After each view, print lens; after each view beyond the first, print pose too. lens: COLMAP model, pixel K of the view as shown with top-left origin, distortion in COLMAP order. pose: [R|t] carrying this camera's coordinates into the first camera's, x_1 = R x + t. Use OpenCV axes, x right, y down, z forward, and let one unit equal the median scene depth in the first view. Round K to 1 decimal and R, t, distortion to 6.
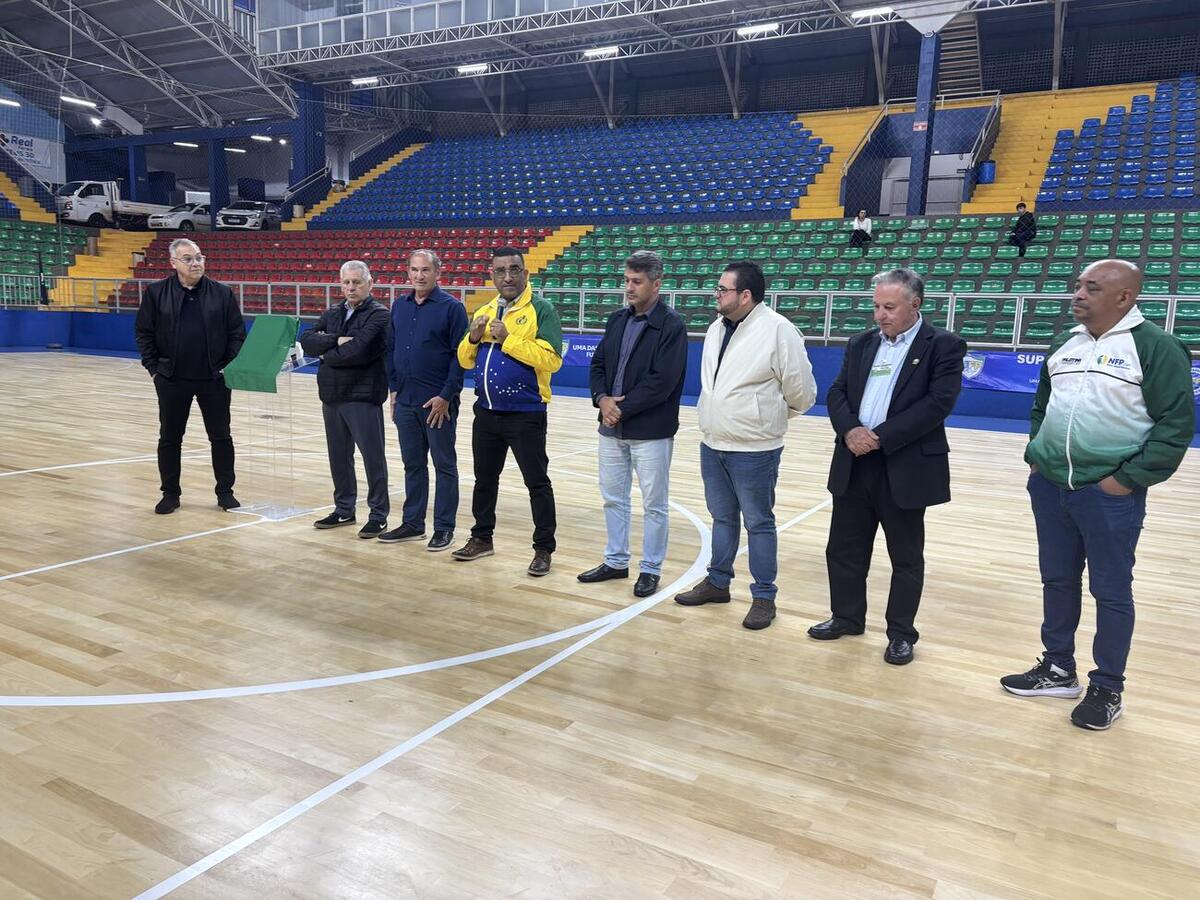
lens RADIAL K [[917.8, 0, 599.7], [0, 917.8, 446.0], [0, 0, 1]] dist [0.063521, -0.039611]
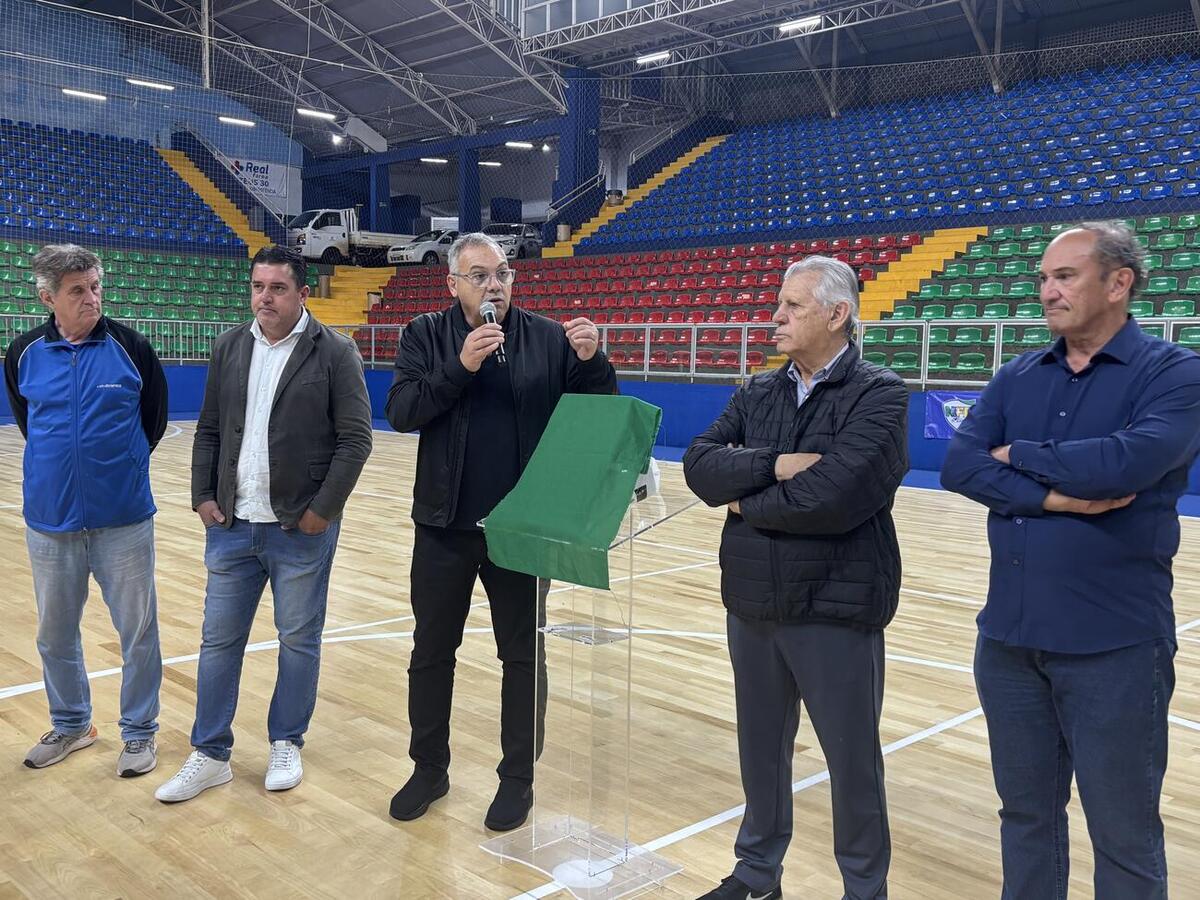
lens RADIAL K [[1183.2, 0, 575.3], [0, 1183.2, 437.5], [0, 0, 1]] dist [0.089125, 0.000000]
pose [[0.958233, 0.004651, -0.285952, -0.036409], [-0.026279, 0.997070, -0.071845, -0.014201], [0.284780, 0.076359, 0.955547, 0.081095]]
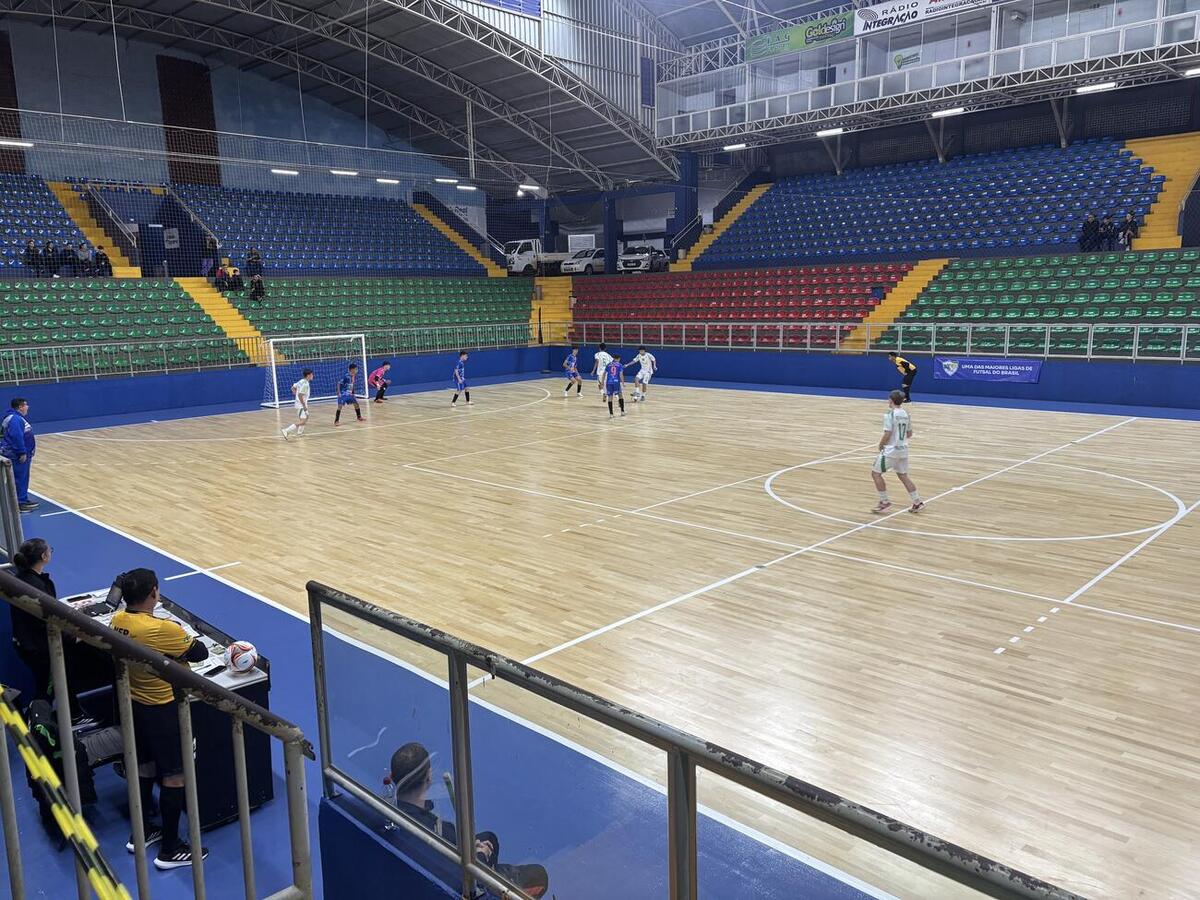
lens RADIAL K [[917.8, 0, 595.8], [0, 917.8, 449.1], [0, 0, 1]] dist [0.063521, -0.039611]
pose [[0.965988, -0.012593, -0.258281, -0.124598], [0.019962, 0.999465, 0.025927, -0.020013], [0.257816, -0.030201, 0.965722, -0.297291]]
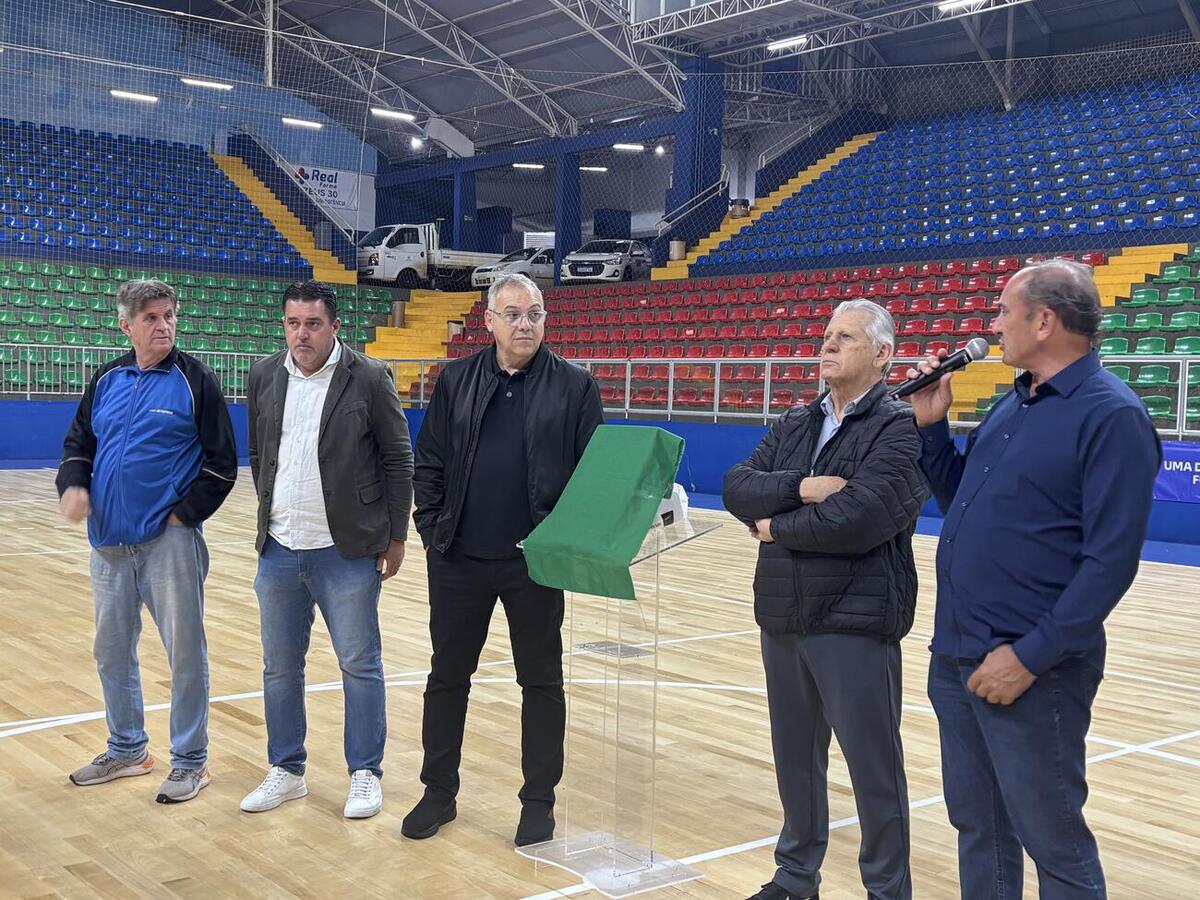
lens RADIAL K [[1444.1, 0, 578.3], [0, 1444.1, 458.4], [0, 0, 1]] dist [0.126787, 0.000000]
pose [[0.930687, 0.007768, -0.365735, -0.018450], [-0.045598, 0.994441, -0.094912, -0.009132], [0.362965, 0.105010, 0.925867, 0.052826]]
